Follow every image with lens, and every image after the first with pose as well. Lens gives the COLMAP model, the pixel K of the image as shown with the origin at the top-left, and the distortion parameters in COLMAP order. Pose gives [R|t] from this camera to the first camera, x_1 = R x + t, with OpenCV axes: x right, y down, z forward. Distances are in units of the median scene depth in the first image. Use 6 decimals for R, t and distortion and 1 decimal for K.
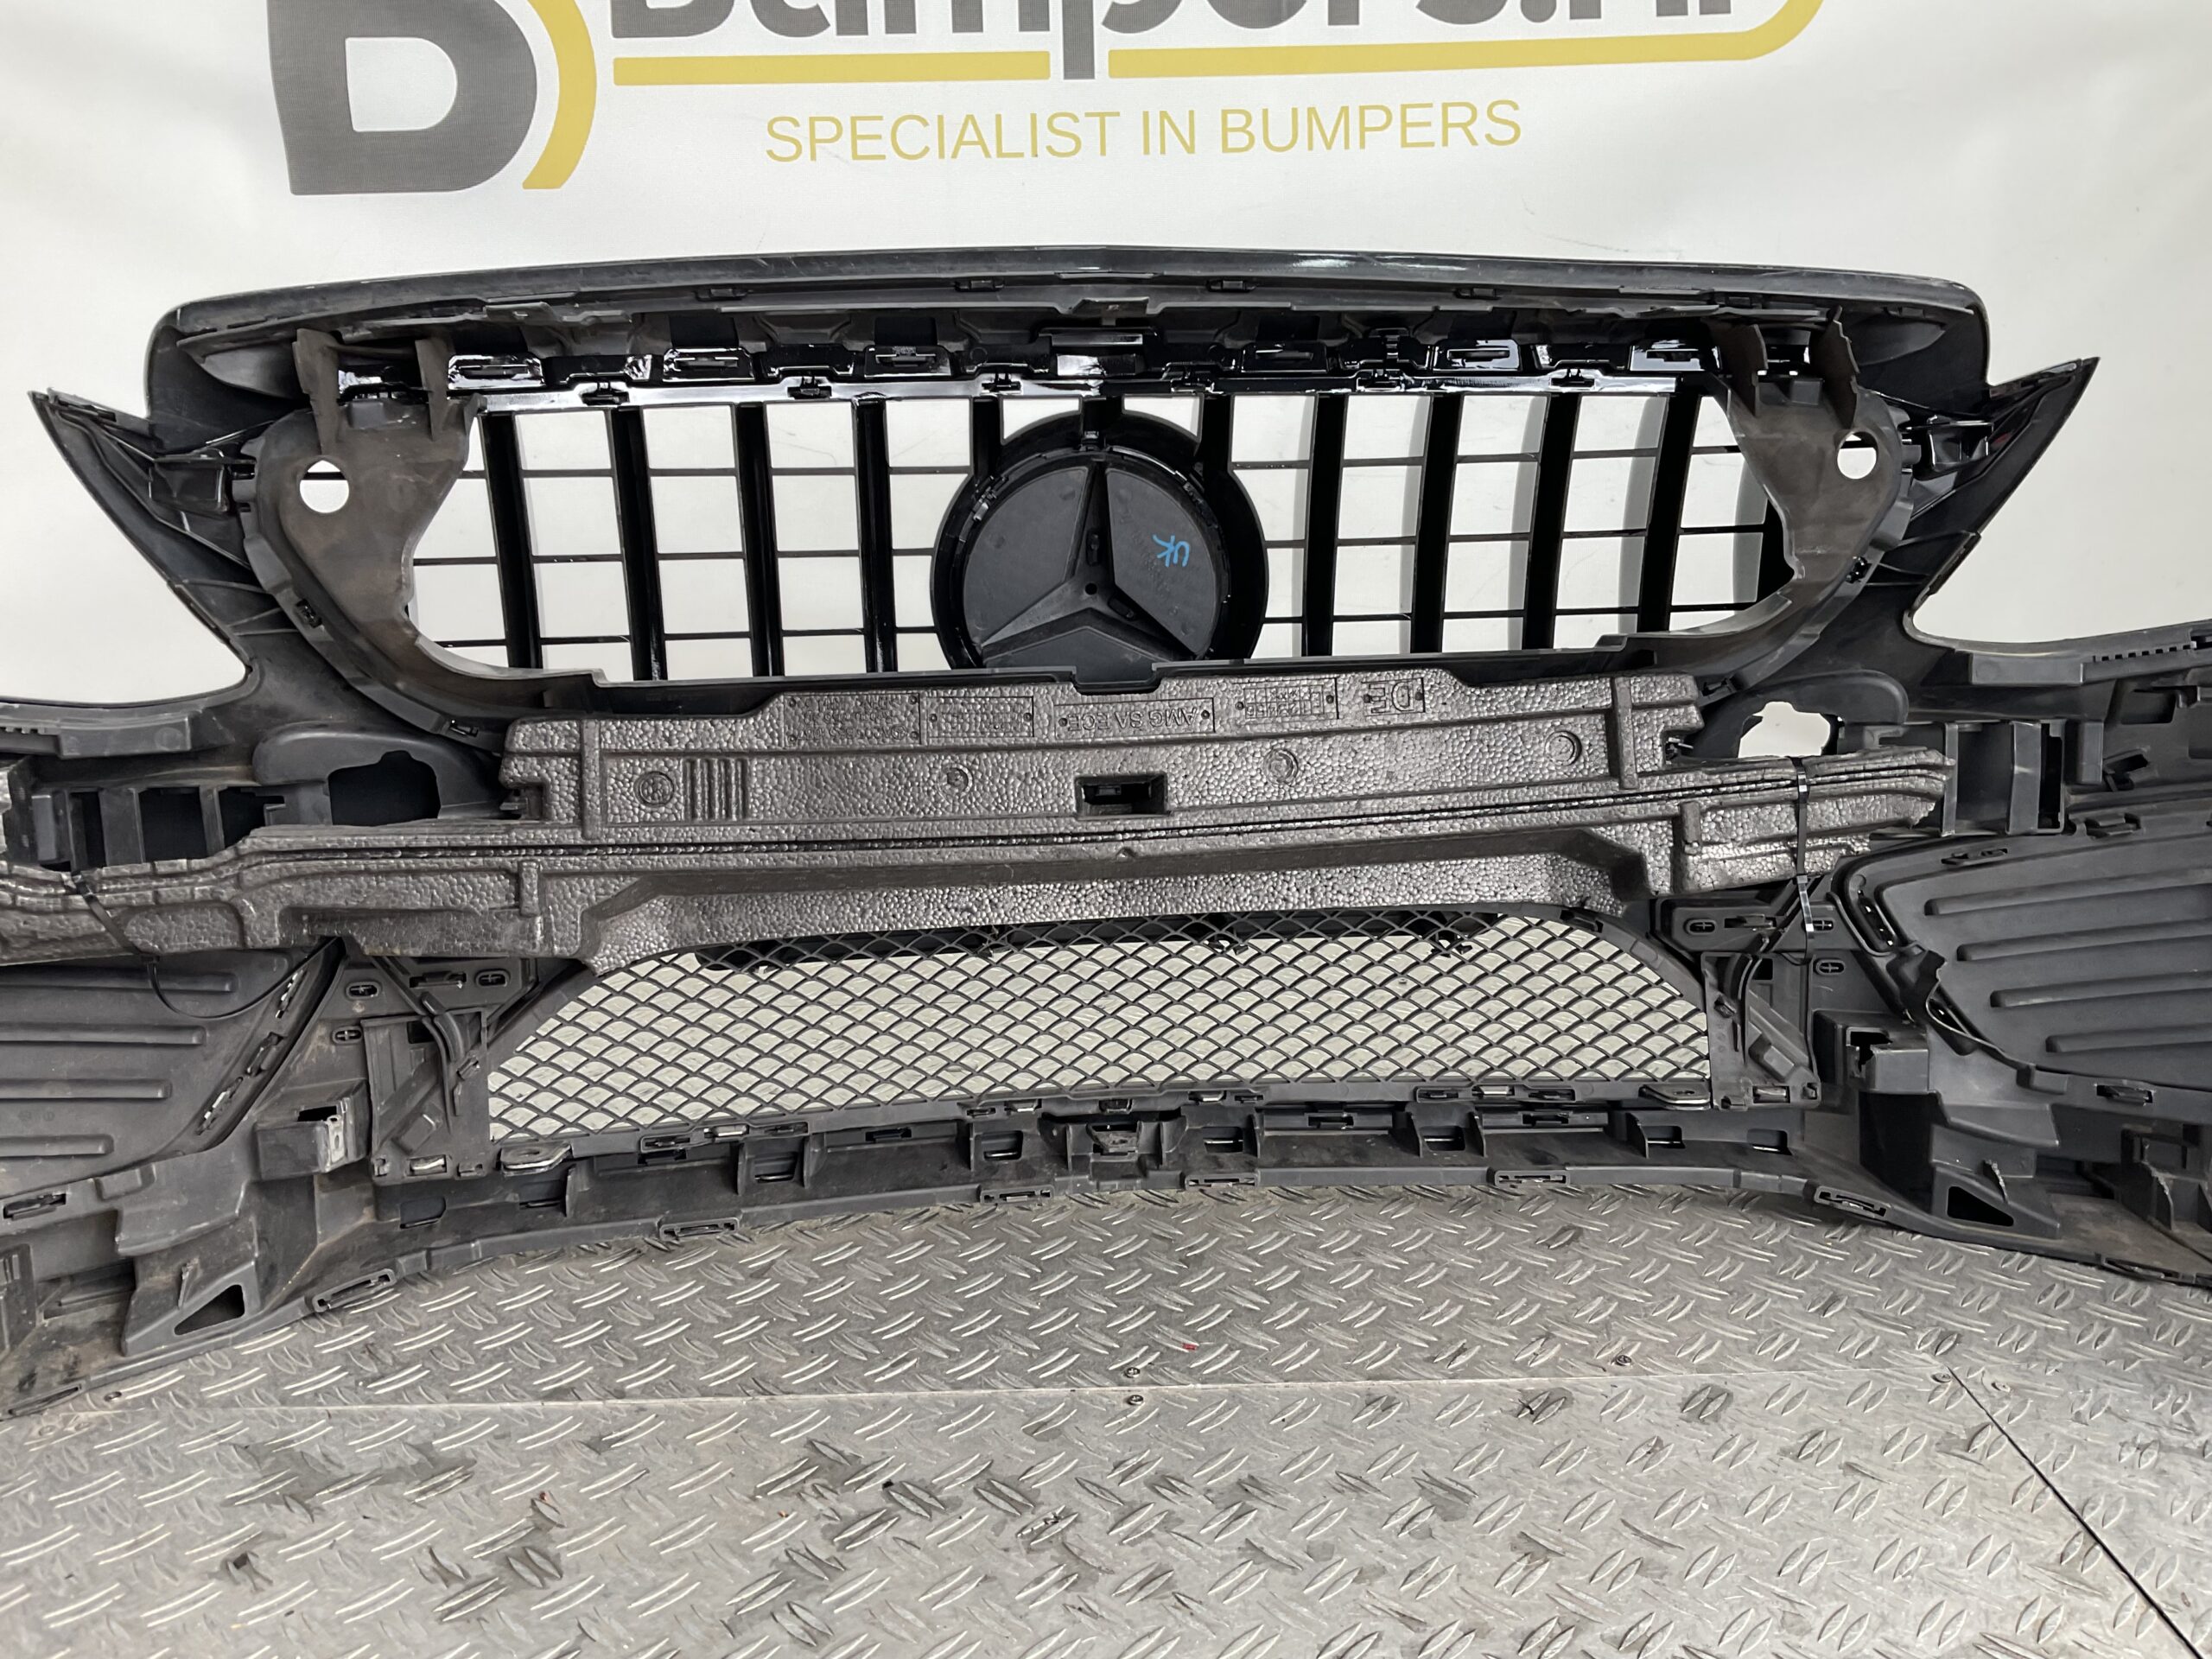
lens RADIAL K [[1848.6, 0, 1107.0], [0, 1848.6, 828.2], [0, 0, 1]] dist [0.064437, -0.133962]
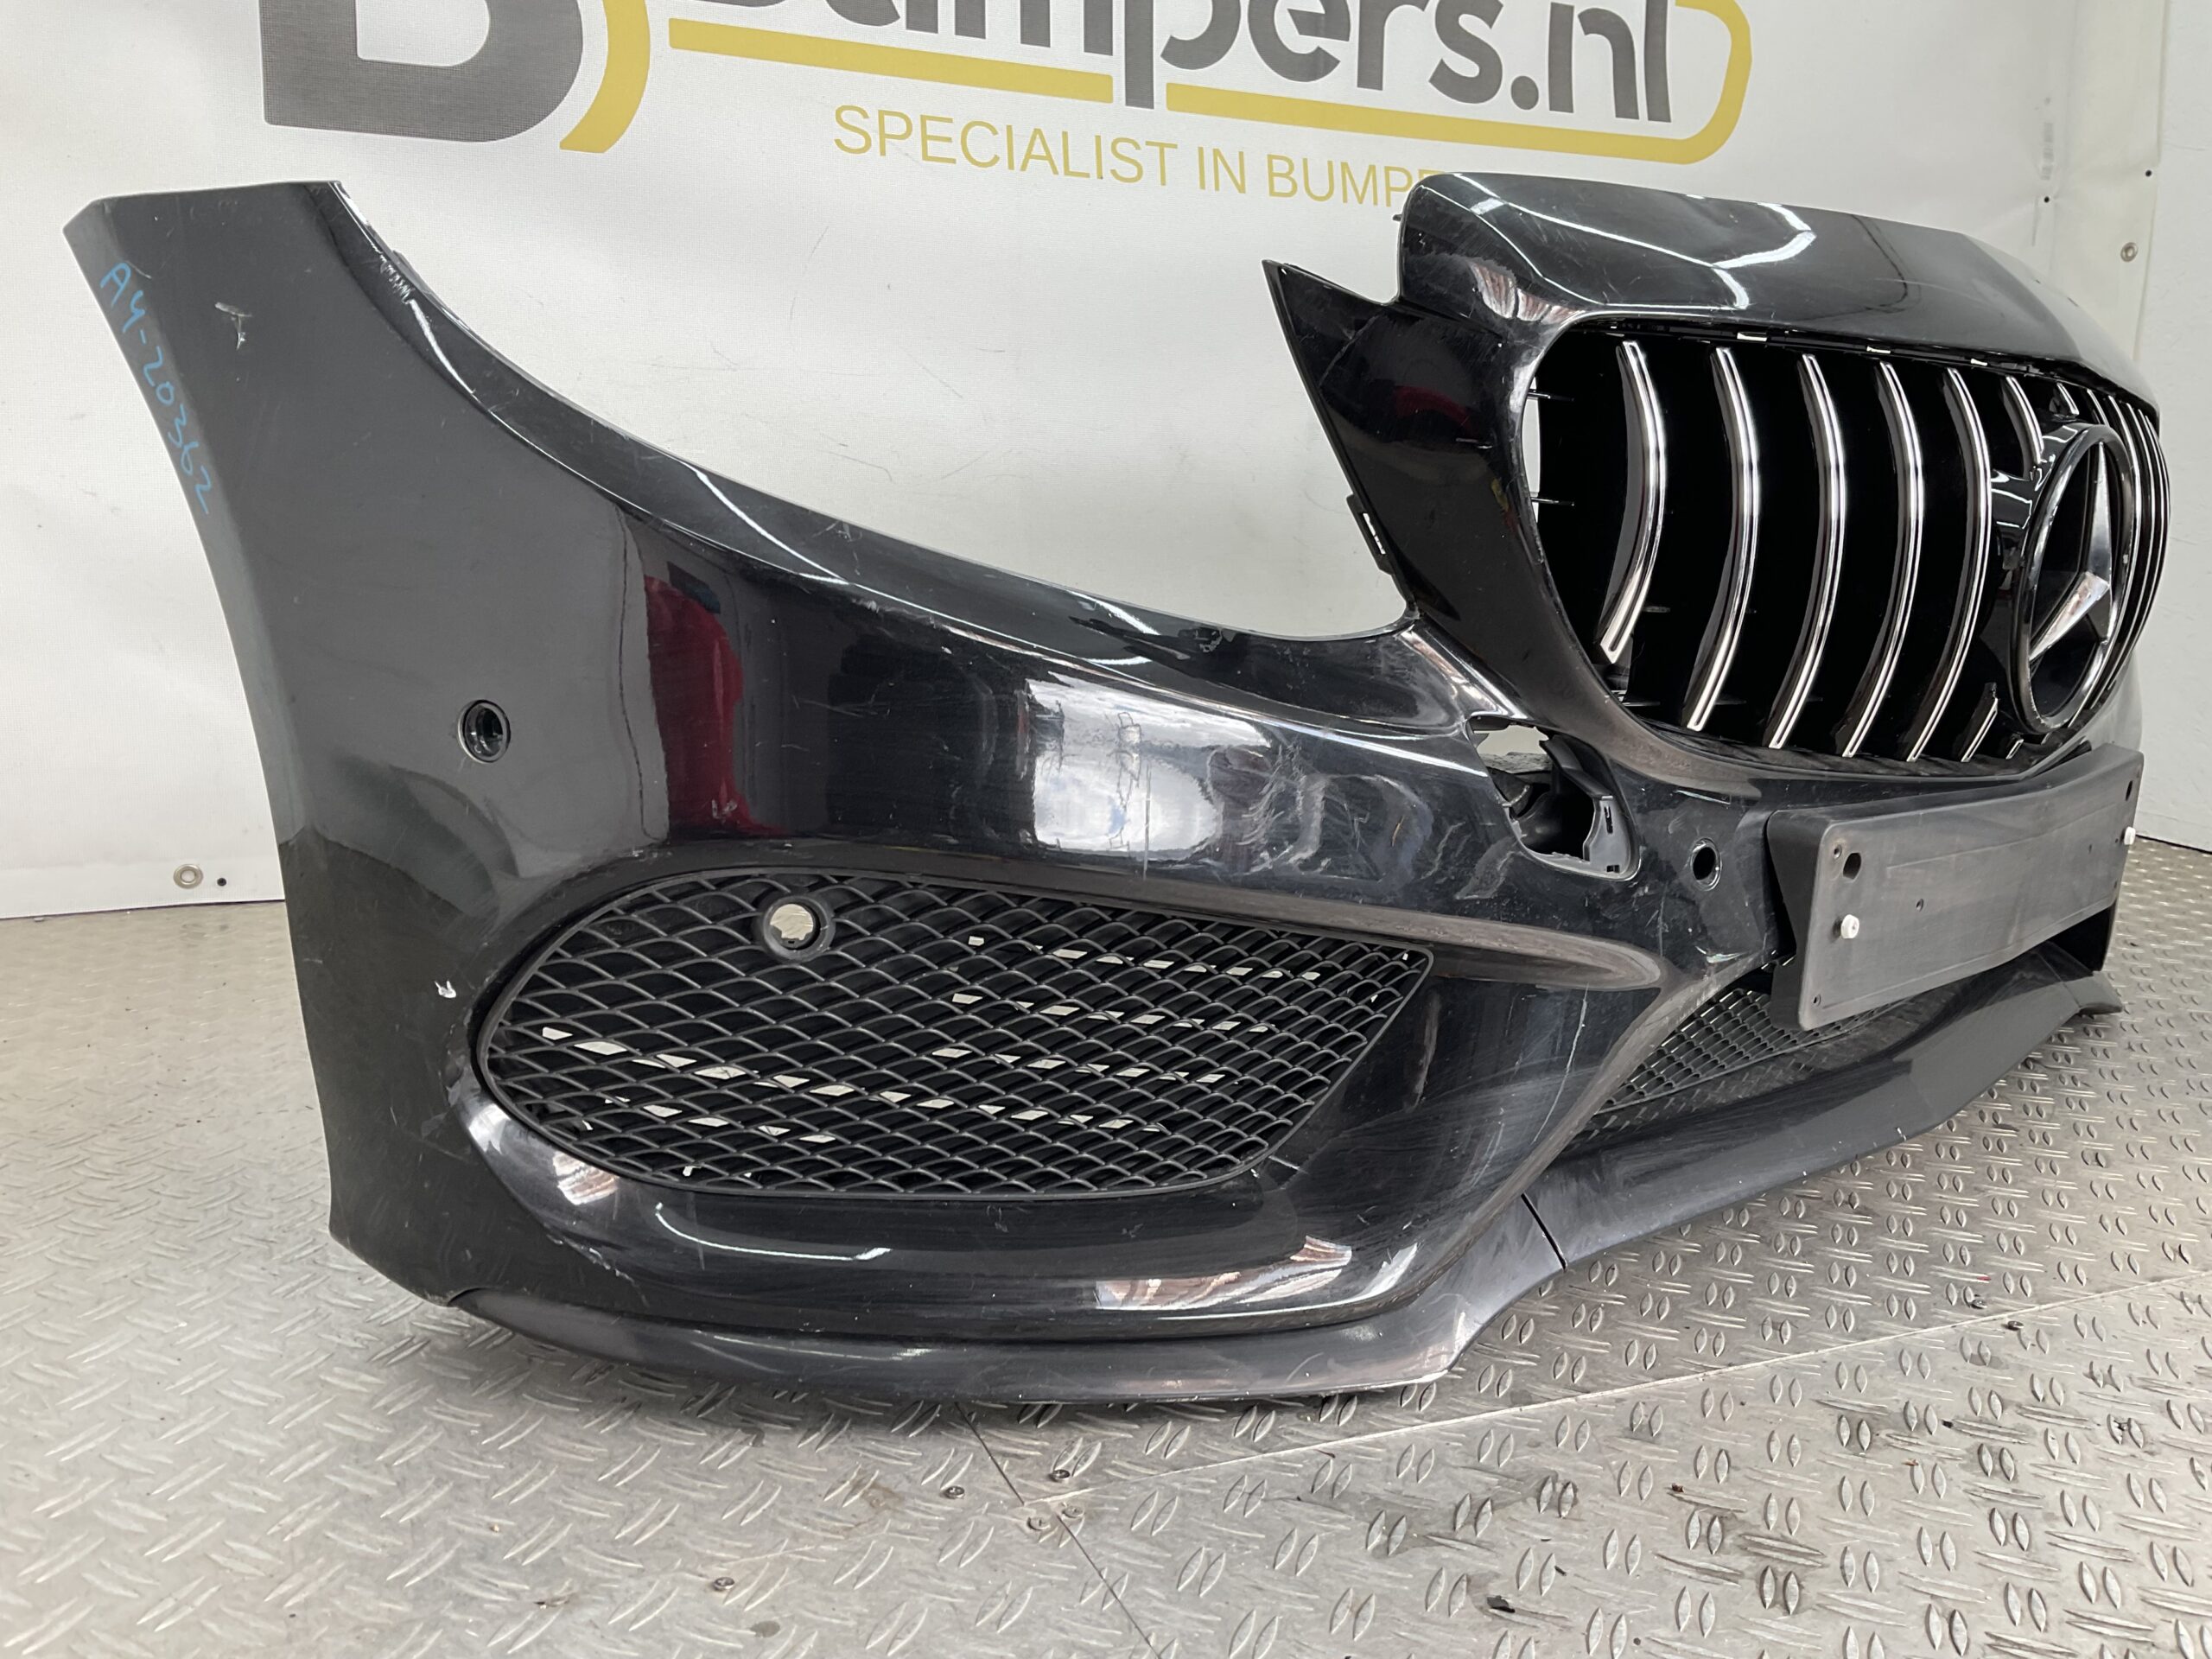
lens RADIAL K [[1848.6, 0, 1111.6], [0, 1848.6, 826.3], [0, 0, 1]] dist [0.064437, -0.133962]
pose [[0.924013, -0.018960, 0.381891, -0.729178], [0.043331, 0.997528, -0.055317, 0.061846], [-0.379898, 0.067661, 0.922550, 0.200422]]
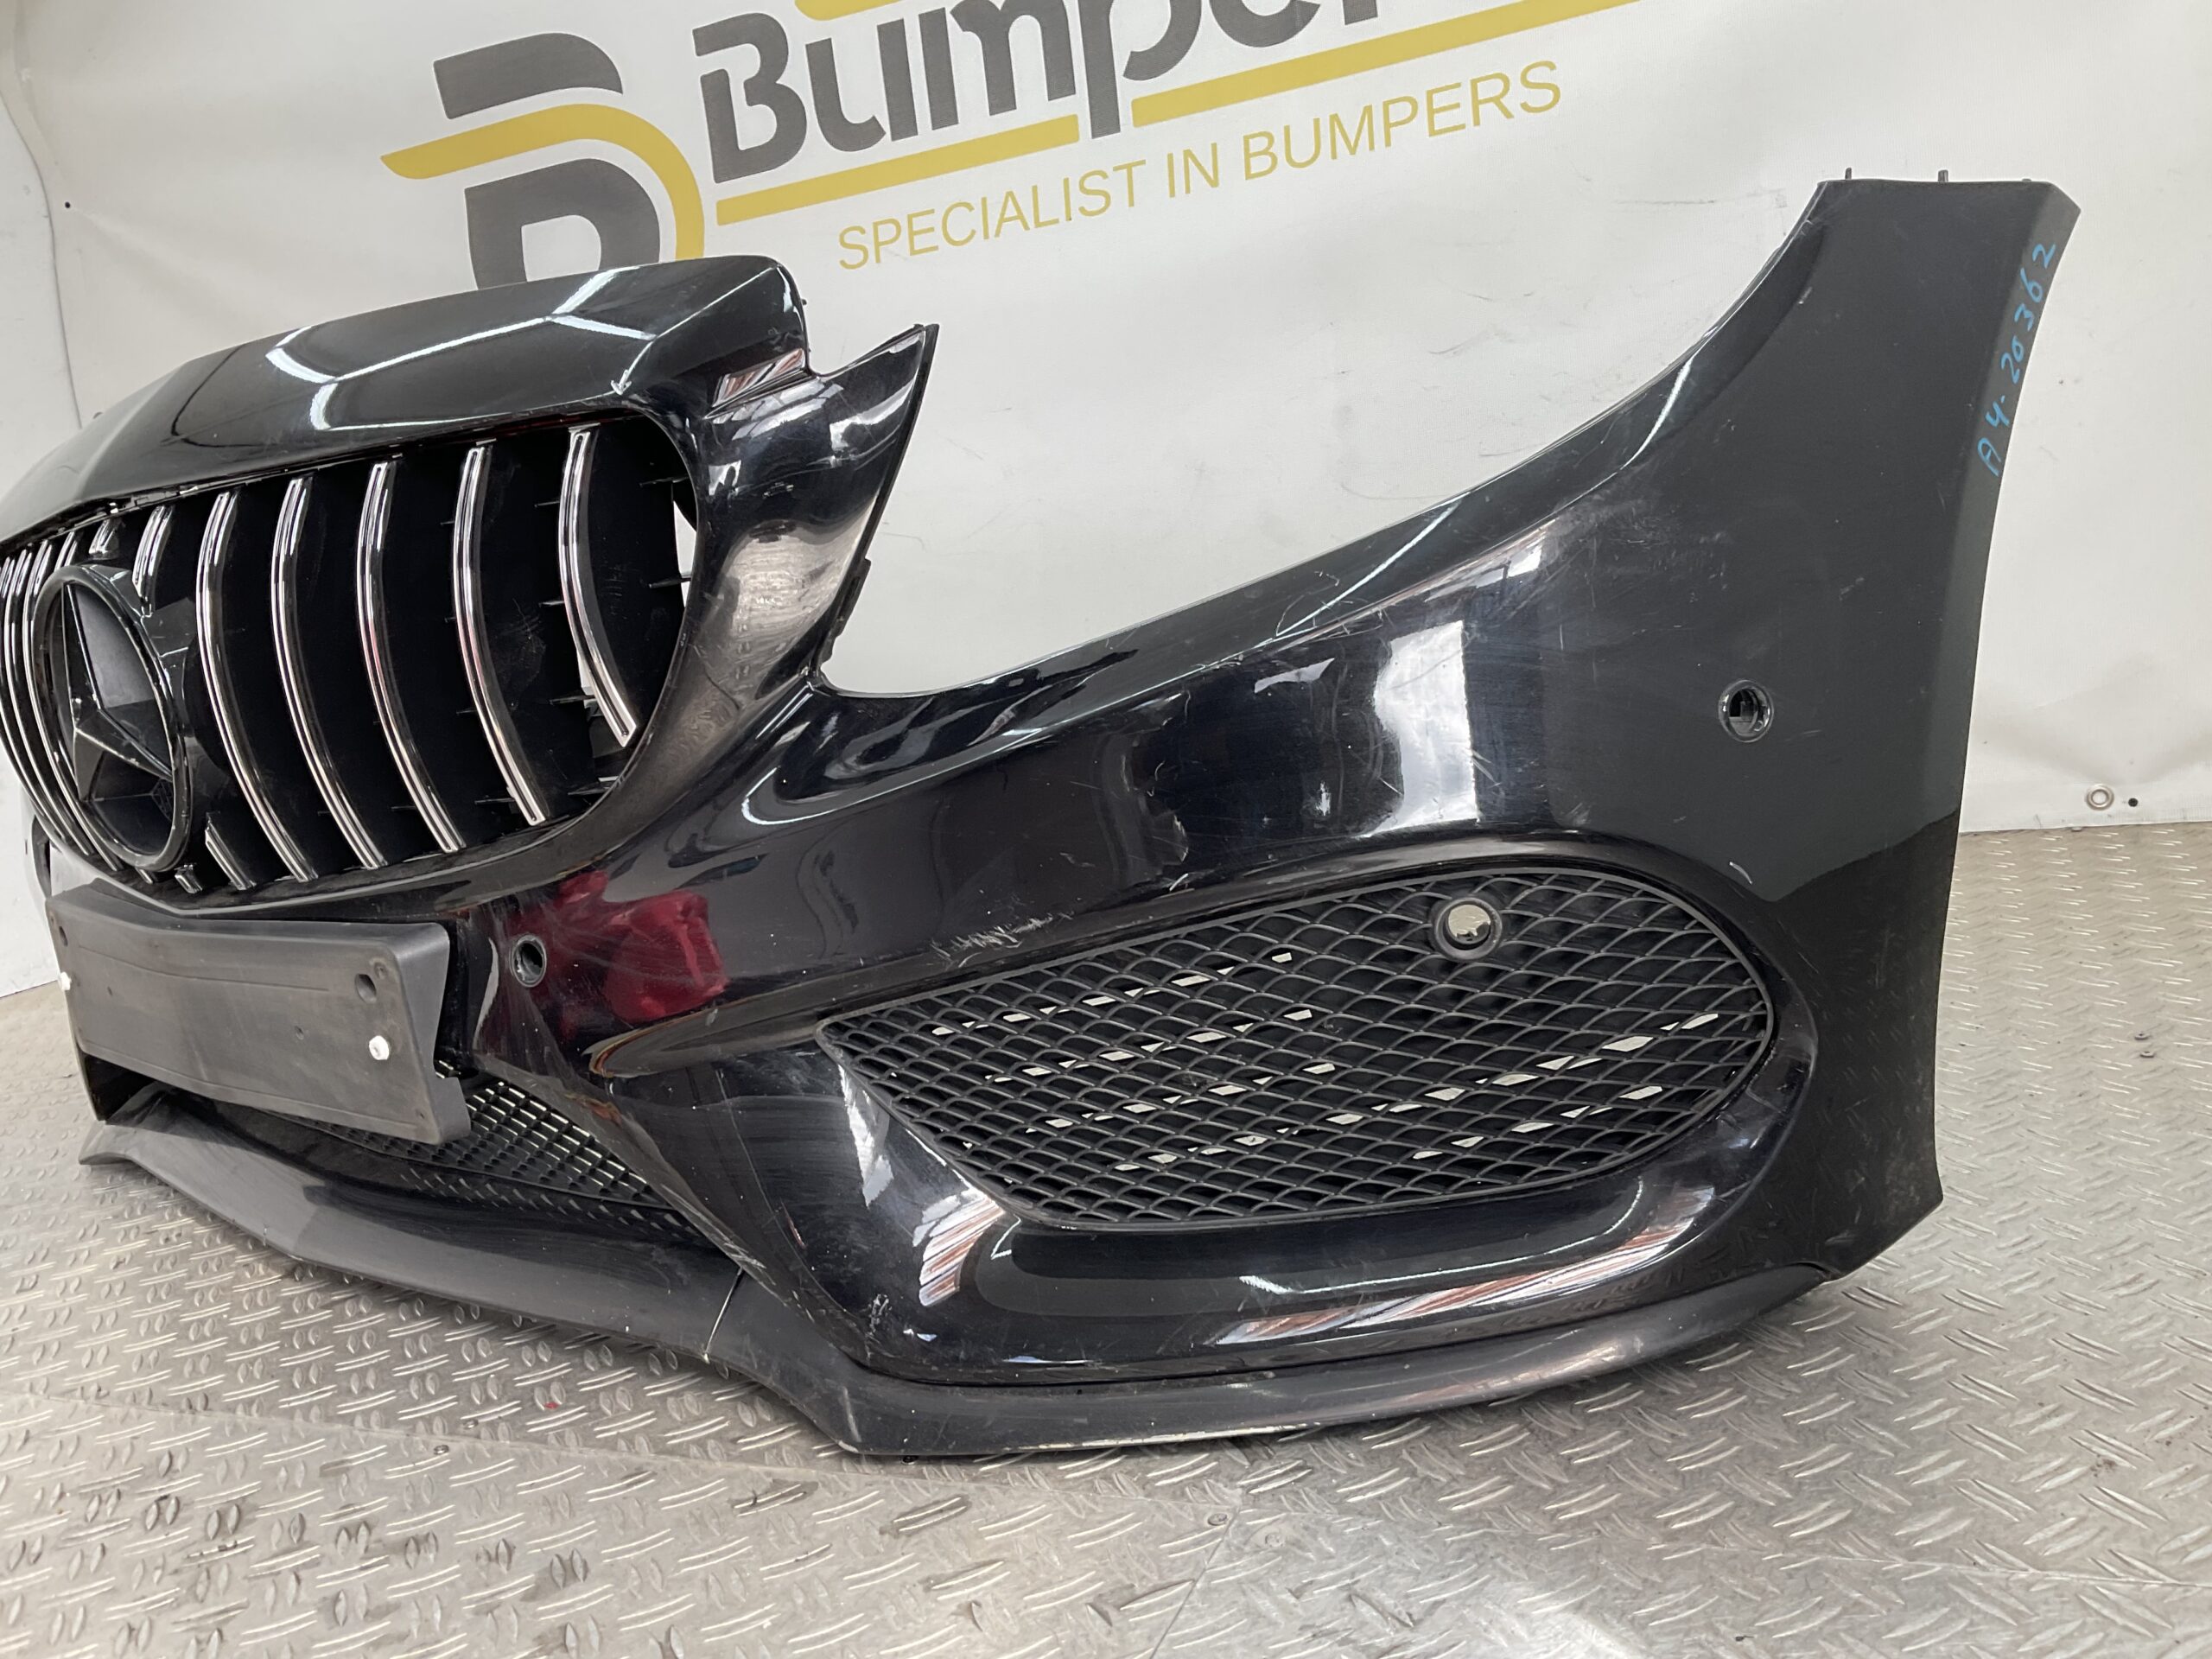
lens RADIAL K [[1848.6, 0, 1091.8], [0, 1848.6, 824.9], [0, 0, 1]] dist [0.064437, -0.133962]
pose [[0.903578, -0.043228, -0.426238, 0.672684], [0.019636, 0.998030, -0.059591, 0.038474], [0.427974, 0.045475, 0.902646, 0.212638]]
